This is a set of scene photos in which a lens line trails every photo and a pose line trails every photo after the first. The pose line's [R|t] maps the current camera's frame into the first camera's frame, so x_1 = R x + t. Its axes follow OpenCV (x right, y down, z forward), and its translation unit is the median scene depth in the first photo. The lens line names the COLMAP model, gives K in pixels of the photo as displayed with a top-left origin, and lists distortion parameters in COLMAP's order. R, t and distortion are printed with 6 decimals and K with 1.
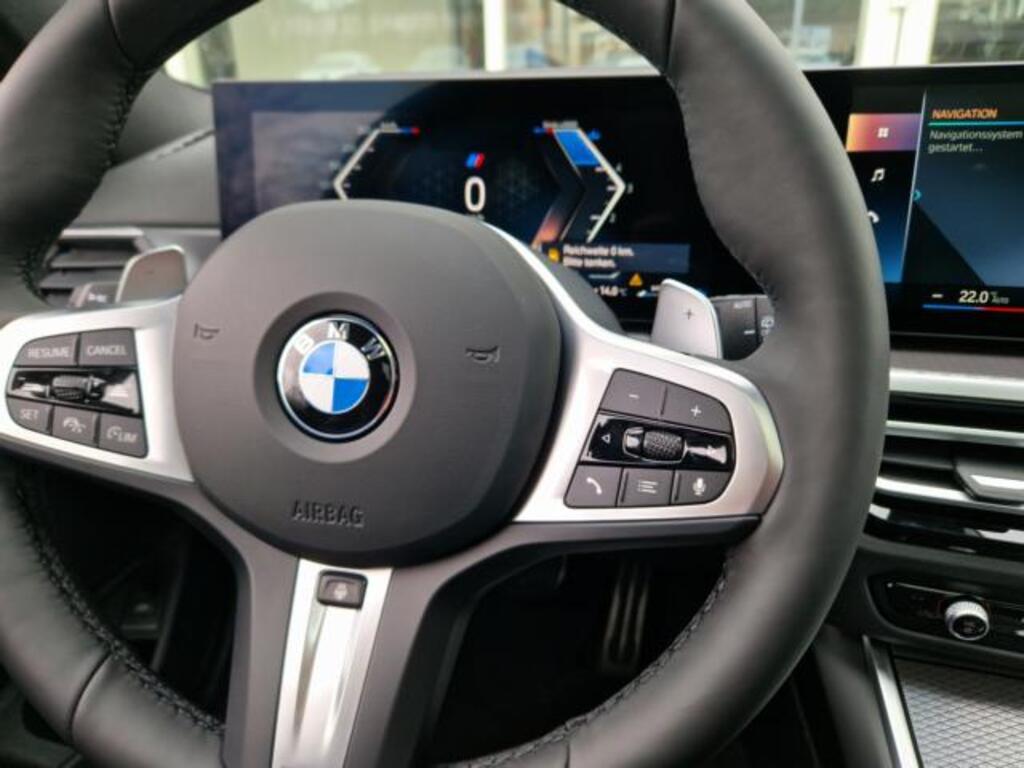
lens RADIAL K [[693.8, 0, 533.6], [0, 693.8, 379.2], [0, 0, 1]] dist [0.025871, -0.032105]
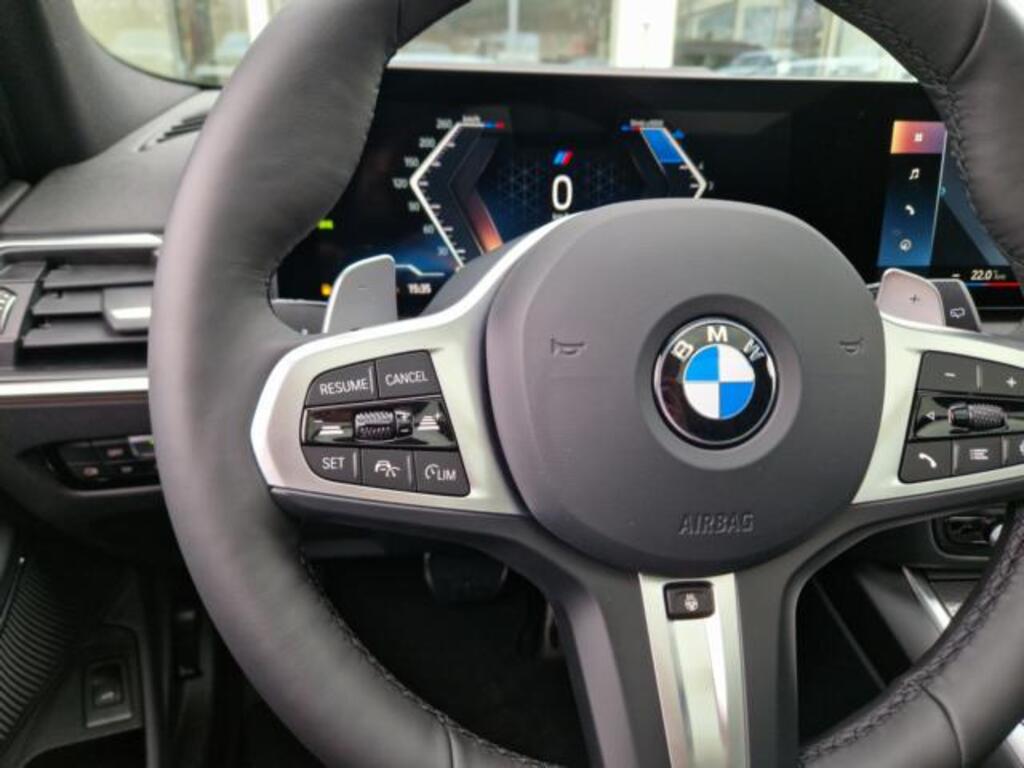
lens RADIAL K [[693.8, 0, 505.3], [0, 693.8, 386.8], [0, 0, 1]] dist [0.025871, -0.032105]
pose [[0.945154, -0.092500, 0.313254, -0.772238], [0.088069, 0.995712, 0.028301, -0.044411], [-0.314529, 0.000839, 0.949248, 0.151527]]
